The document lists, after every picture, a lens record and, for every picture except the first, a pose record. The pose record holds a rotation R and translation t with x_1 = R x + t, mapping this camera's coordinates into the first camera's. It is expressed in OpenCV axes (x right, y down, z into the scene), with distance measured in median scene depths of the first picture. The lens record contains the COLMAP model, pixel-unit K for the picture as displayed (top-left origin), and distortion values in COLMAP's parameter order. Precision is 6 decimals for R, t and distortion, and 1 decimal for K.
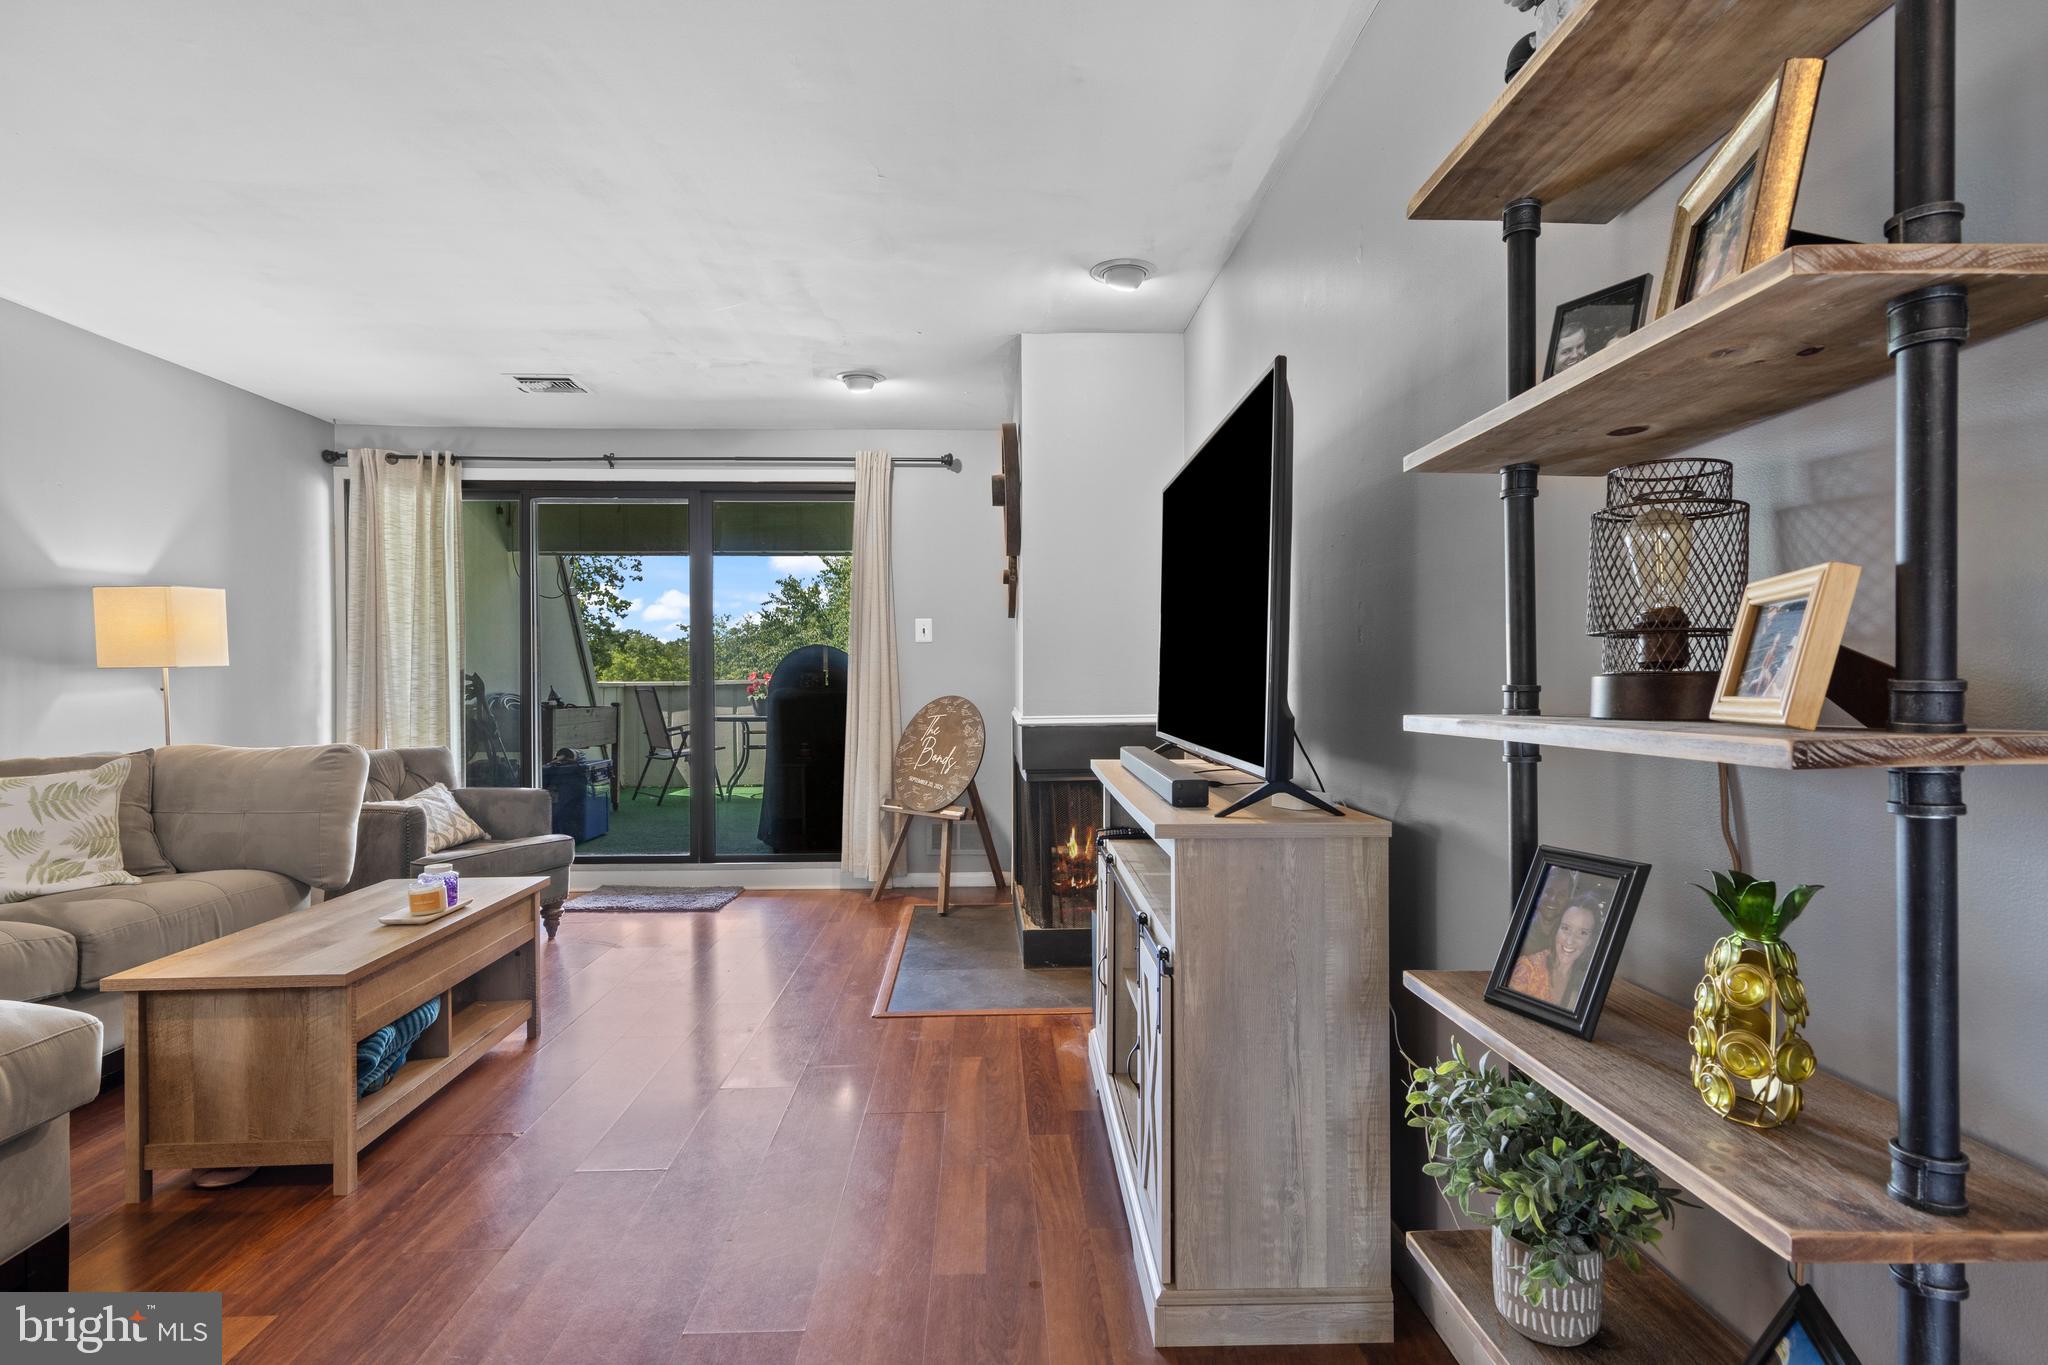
lens RADIAL K [[1052.0, 0, 1038.8], [0, 1052.0, 679.6], [0, 0, 1]] dist [0.011281, -0.000048]
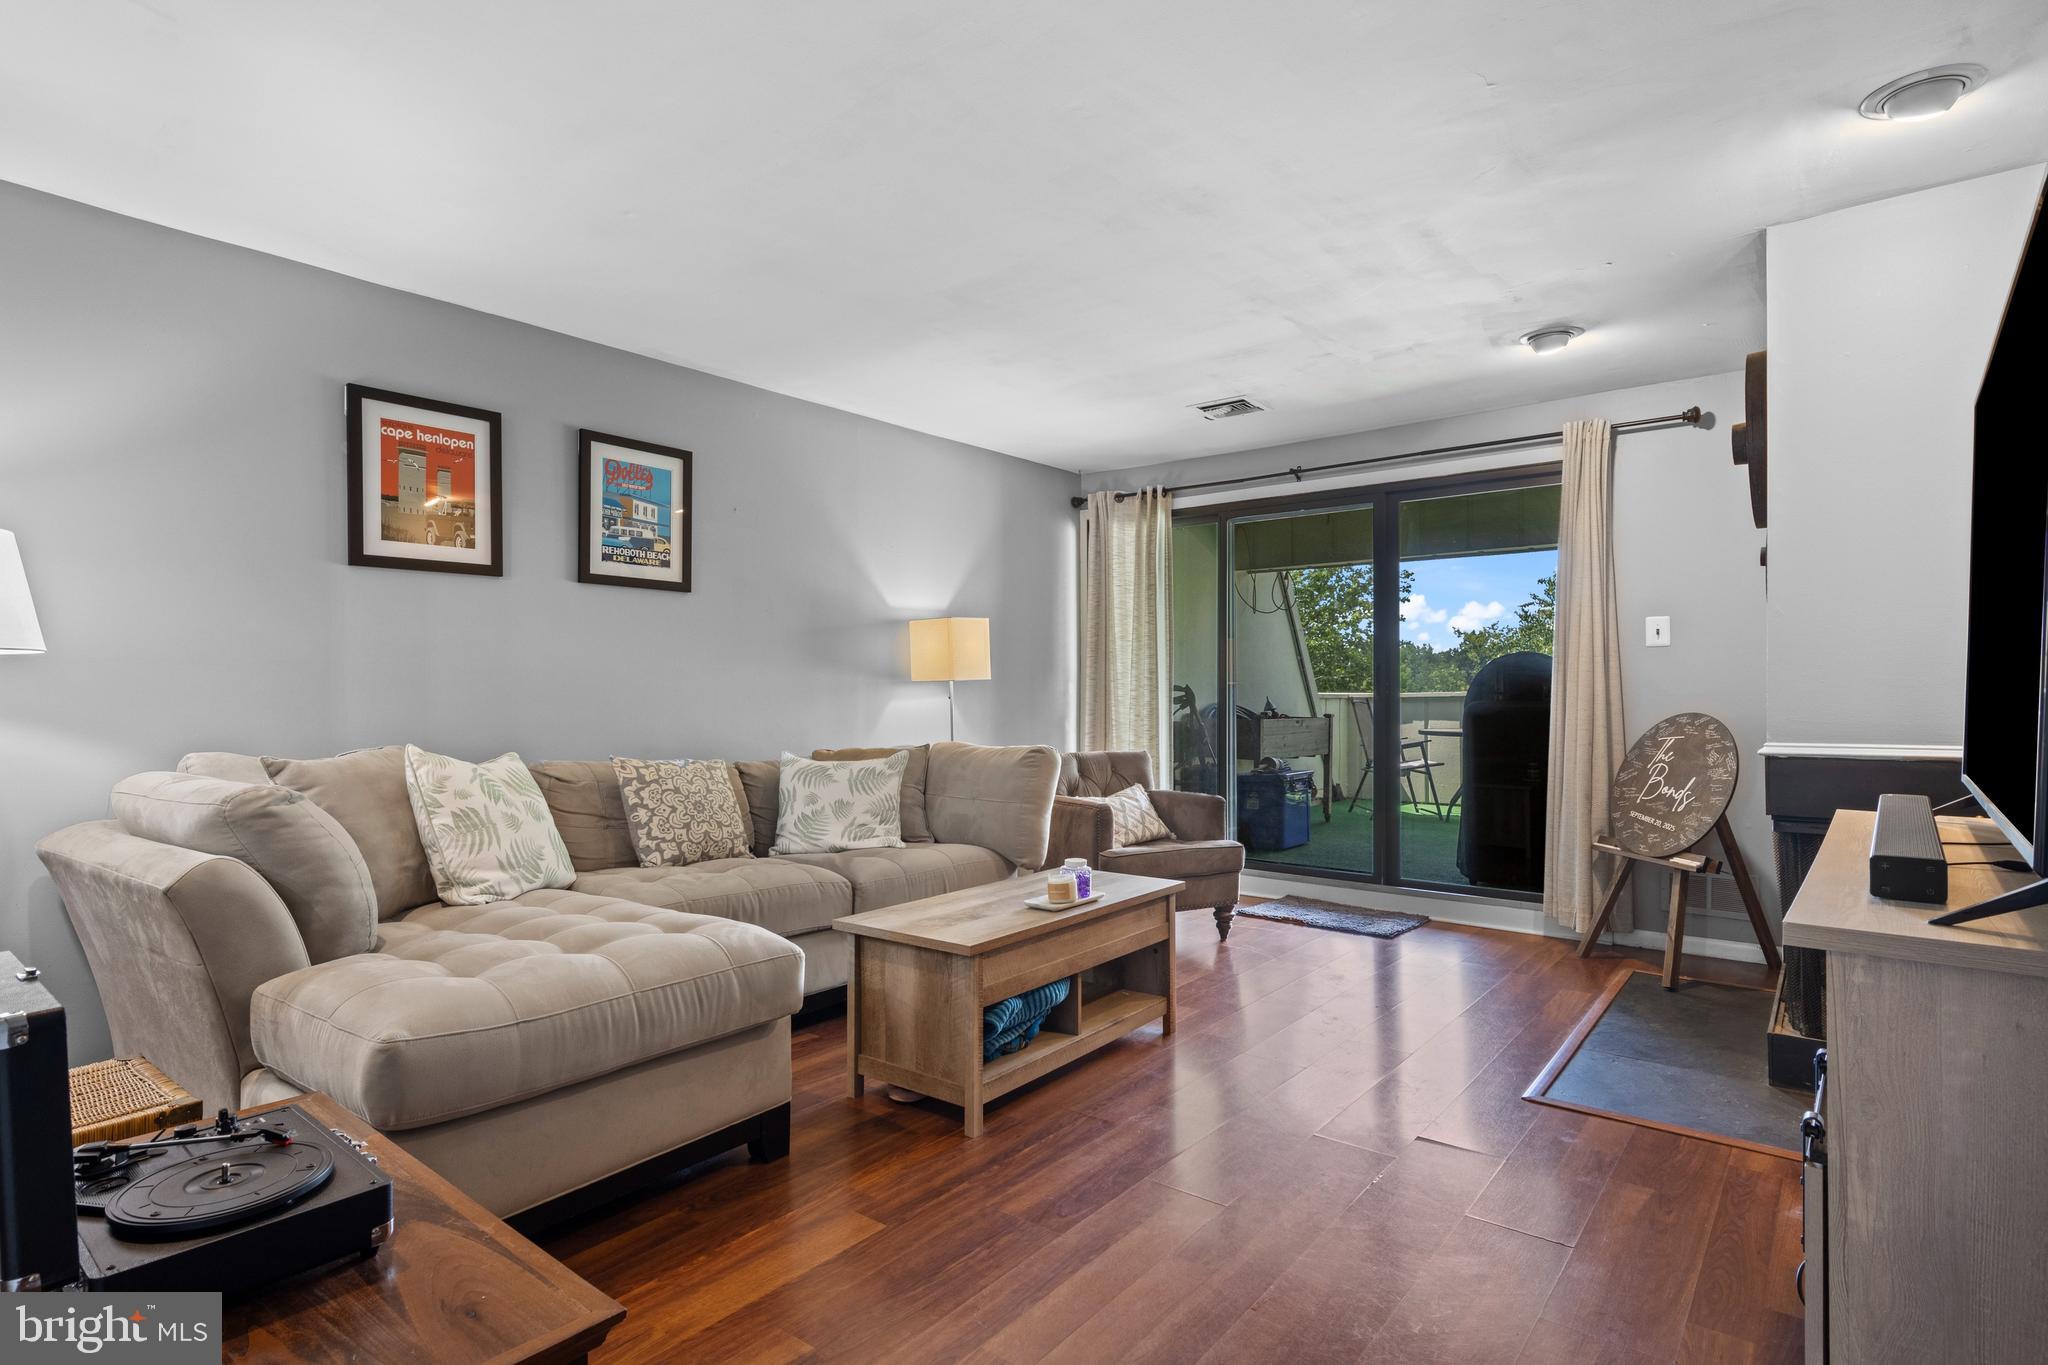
lens RADIAL K [[1058.3, 0, 1024.0], [0, 1058.3, 682.5], [0, 0, 1]] dist [0.017443, -0.001202]
pose [[0.754994, -0.002623, -0.655727, 0.078087], [-0.002367, 0.999975, -0.006726, -0.001122], [0.655728, 0.006630, 0.754968, 0.084341]]
